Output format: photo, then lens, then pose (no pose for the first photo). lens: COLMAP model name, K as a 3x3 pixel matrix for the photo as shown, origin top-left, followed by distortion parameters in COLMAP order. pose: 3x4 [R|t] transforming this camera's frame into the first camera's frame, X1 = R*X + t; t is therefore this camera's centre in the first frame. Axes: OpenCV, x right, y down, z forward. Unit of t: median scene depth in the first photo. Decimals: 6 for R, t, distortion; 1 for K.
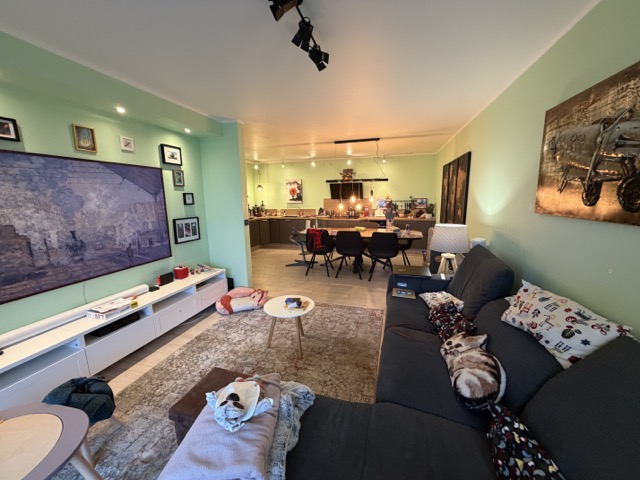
lens RADIAL K [[253.1, 0, 317.5], [0, 253.1, 240.1], [0, 0, 1]] dist [-0.003194, -0.000800]
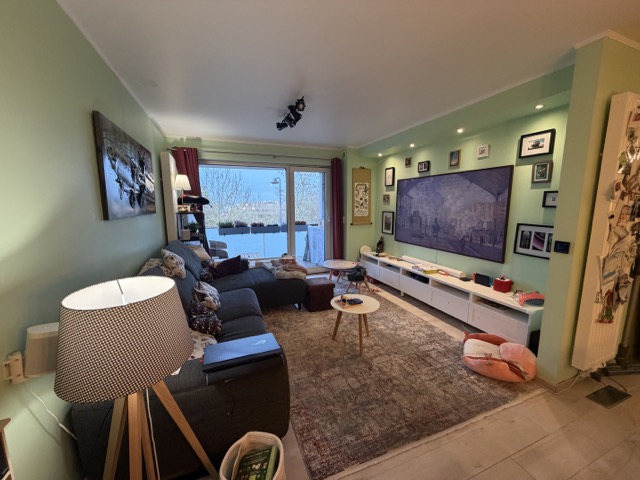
lens RADIAL K [[253.1, 0, 318.4], [0, 253.1, 239.4], [0, 0, 1]] dist [-0.003194, -0.000800]
pose [[-0.791348, 0.109929, -0.601401, 0.549898], [-0.084124, 0.954765, 0.285214, -0.253060], [0.605550, 0.276296, -0.746304, 1.455014]]
